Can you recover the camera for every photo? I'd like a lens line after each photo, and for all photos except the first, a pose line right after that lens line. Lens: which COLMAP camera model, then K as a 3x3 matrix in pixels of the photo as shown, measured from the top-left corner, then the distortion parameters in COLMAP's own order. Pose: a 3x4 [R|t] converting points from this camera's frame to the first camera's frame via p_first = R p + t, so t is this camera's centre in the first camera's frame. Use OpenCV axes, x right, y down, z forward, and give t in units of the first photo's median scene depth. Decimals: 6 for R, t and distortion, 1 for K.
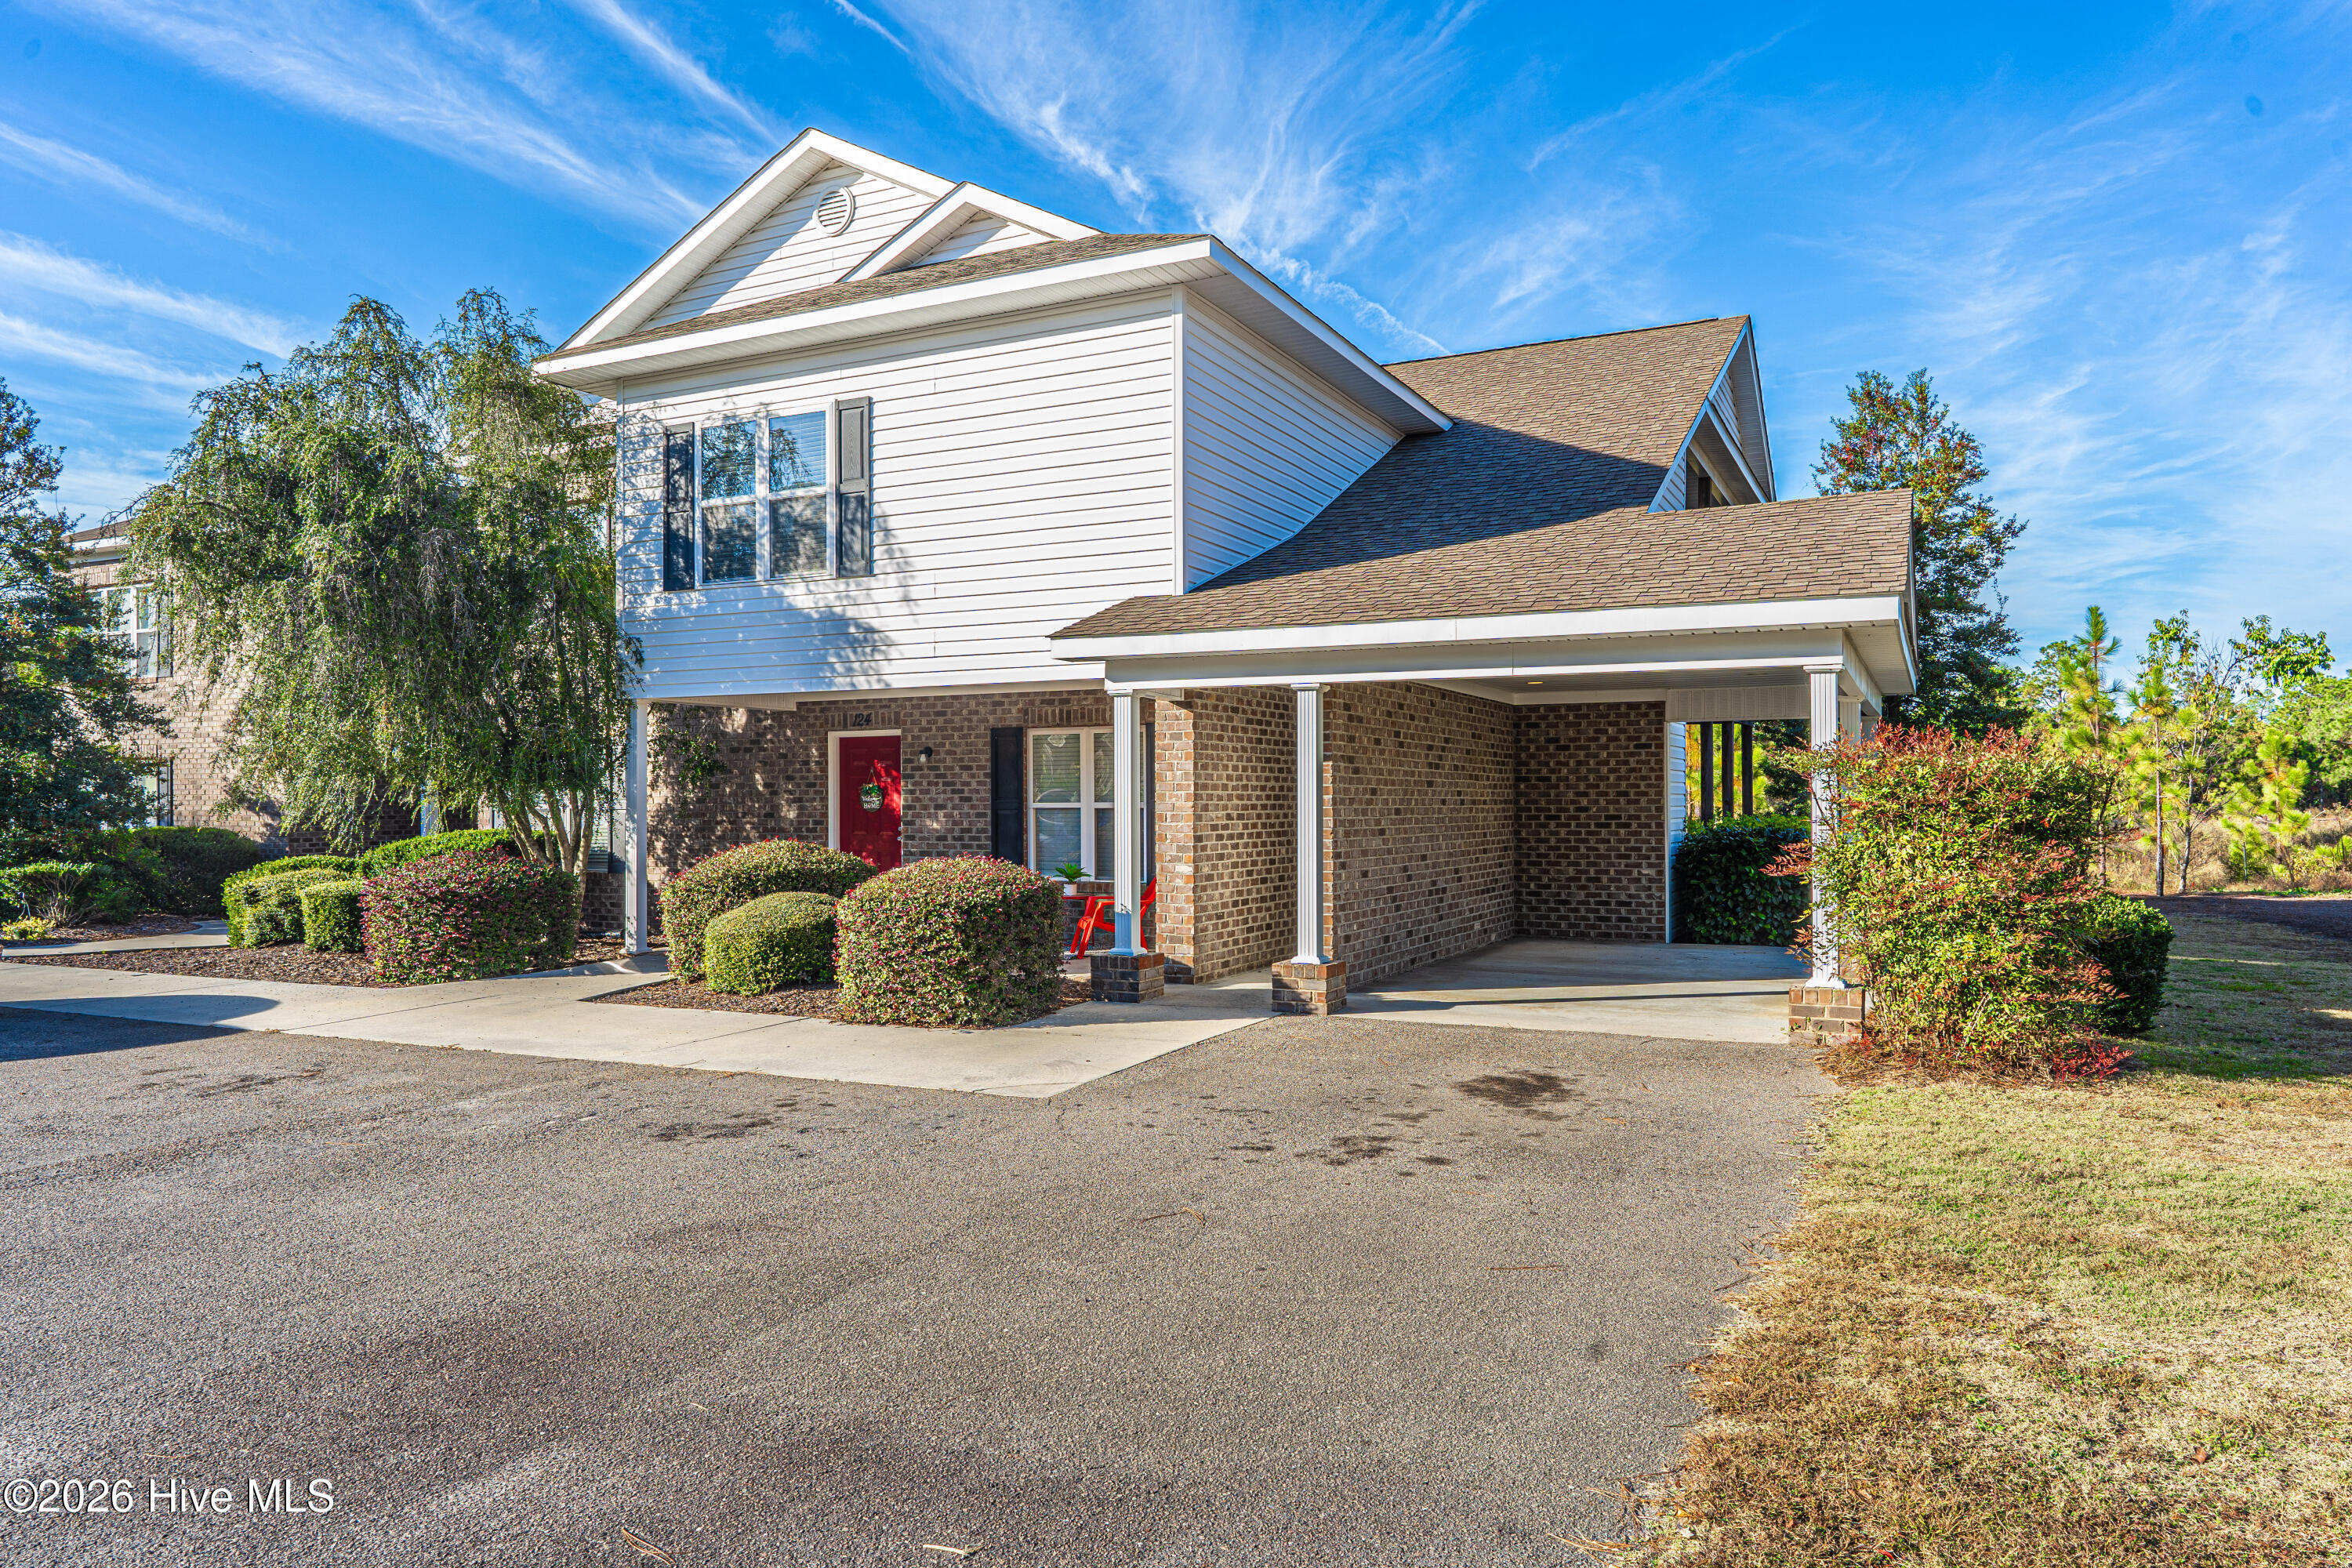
lens RADIAL K [[1572.2, 0, 1103.9], [0, 1572.2, 783.6], [0, 0, 1]] dist [-0.004937, 0.007895]
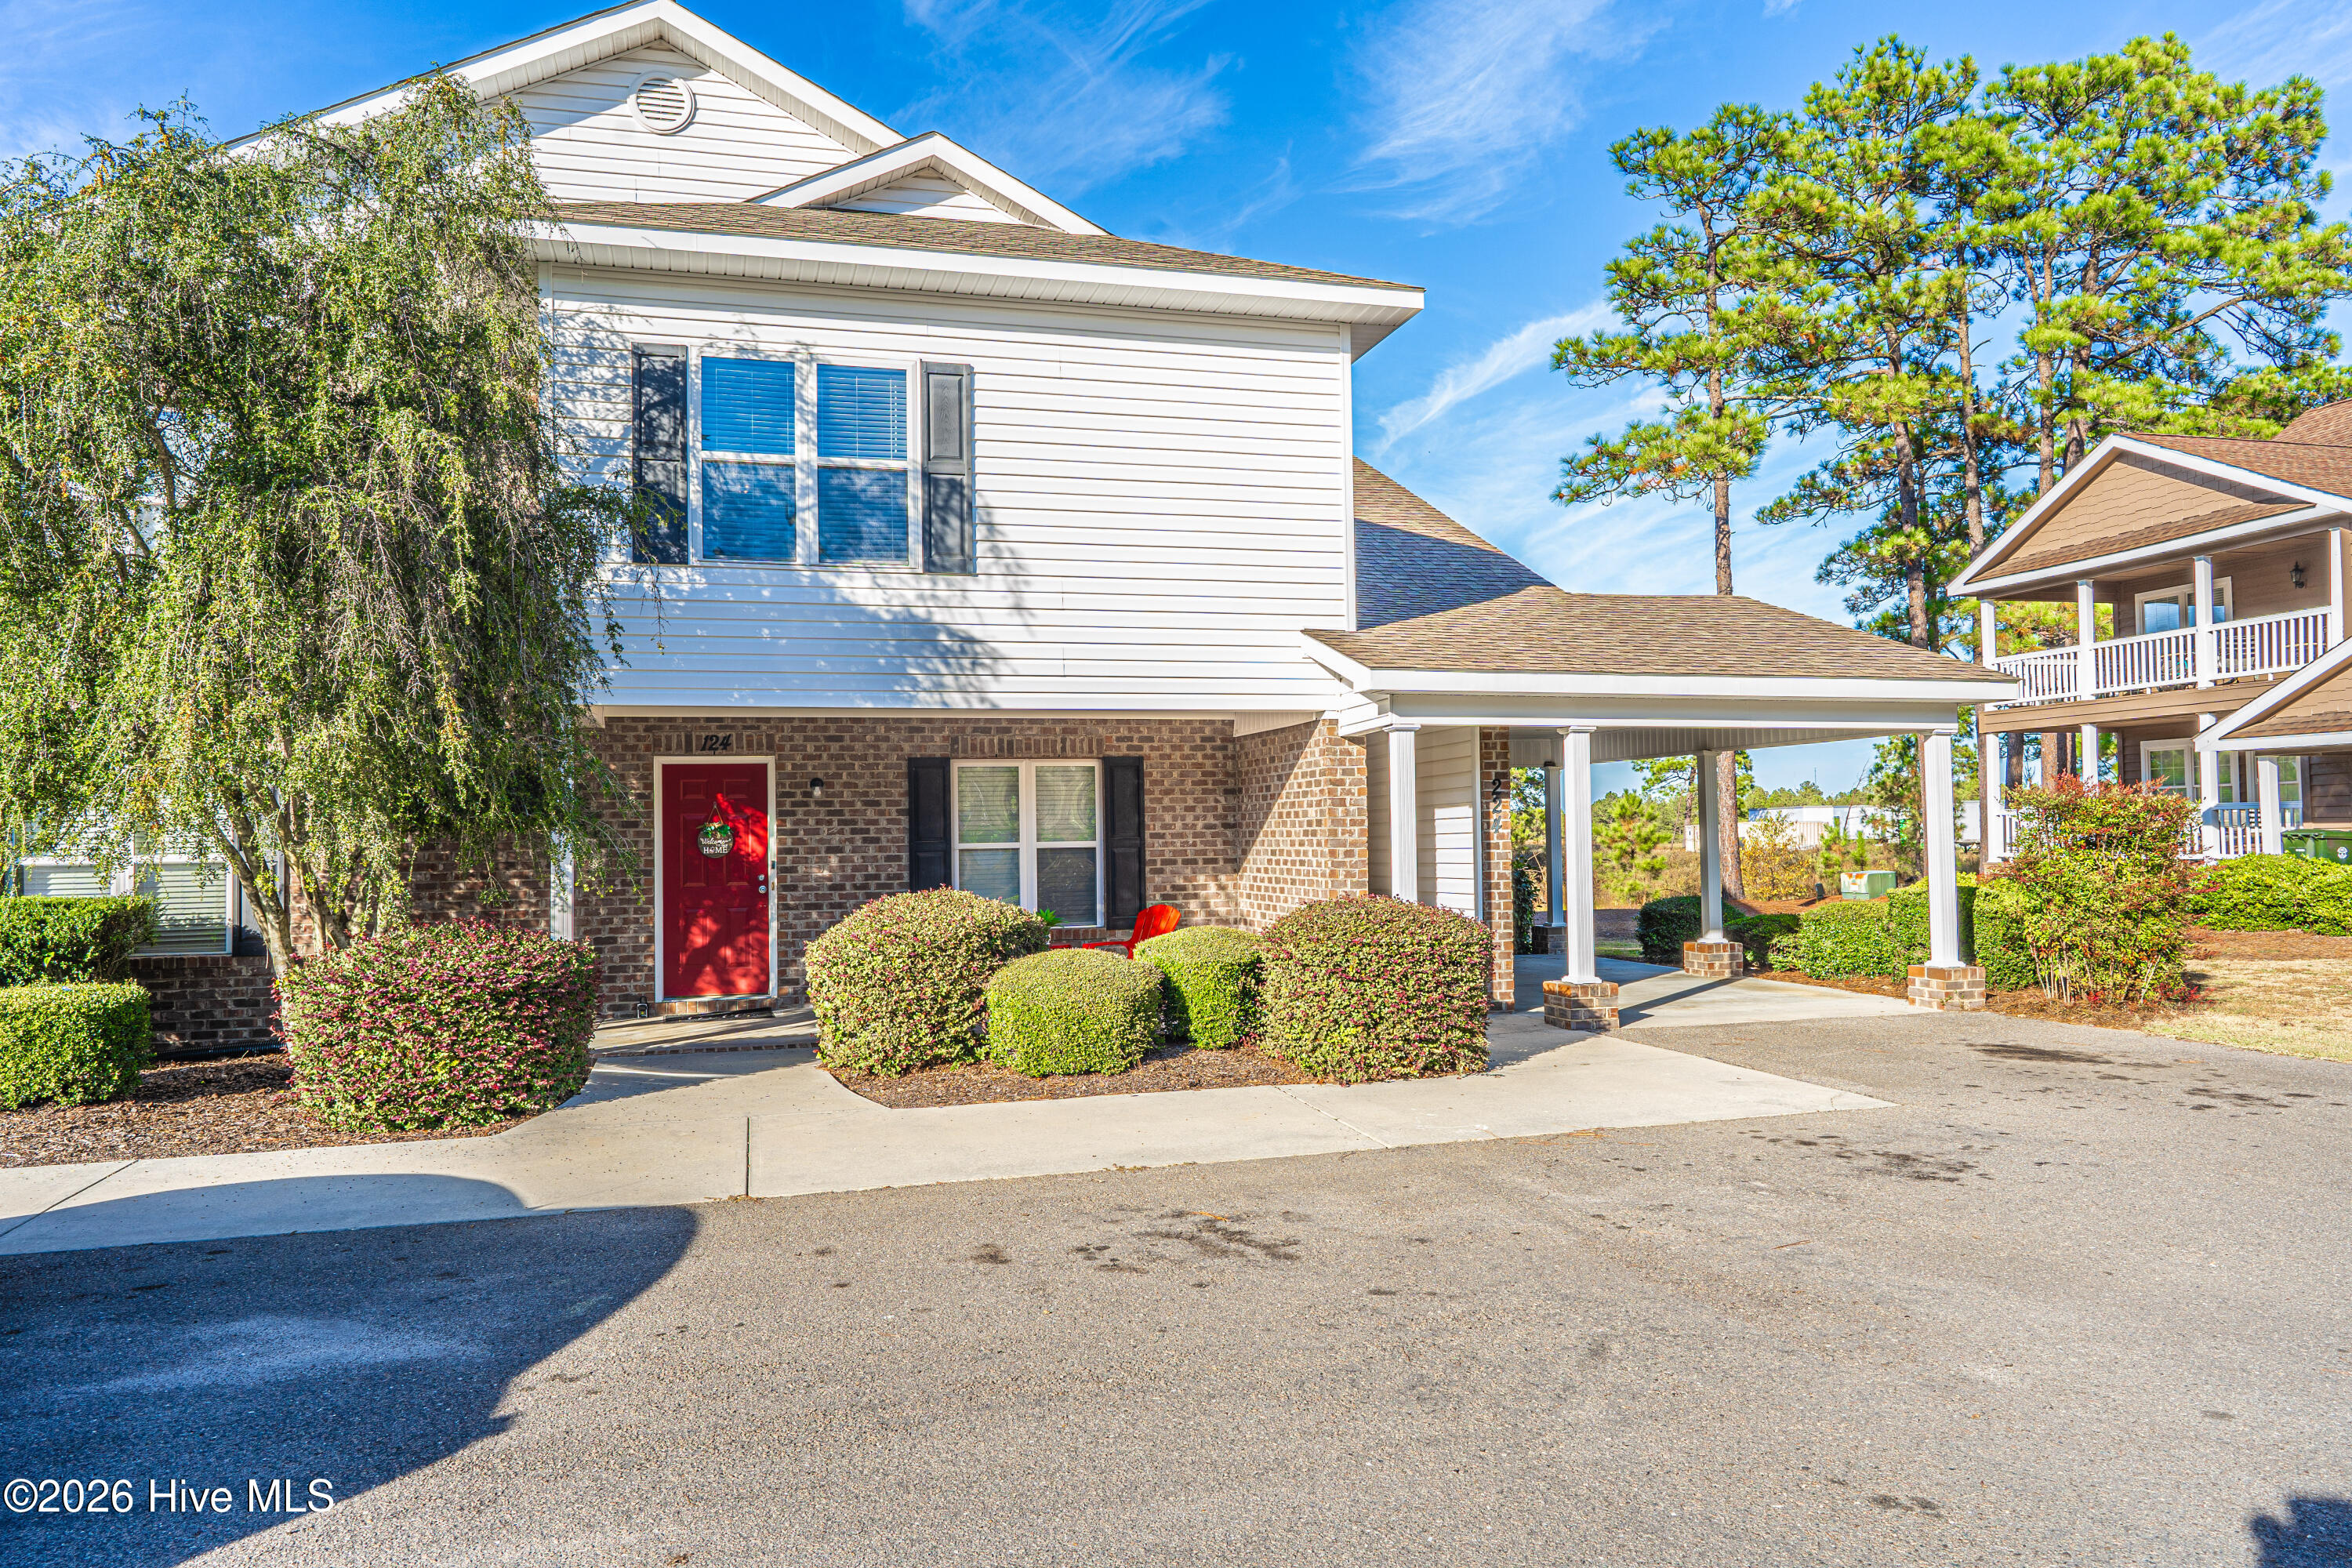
lens RADIAL K [[1572.2, 0, 1170.9], [0, 1572.2, 786.5], [0, 0, 1]] dist [-0.004937, 0.007895]
pose [[0.733995, 0.012392, 0.679042, -0.618032], [0.004521, 0.999722, -0.023131, 0.001385], [-0.679140, 0.020049, 0.733735, 0.296077]]
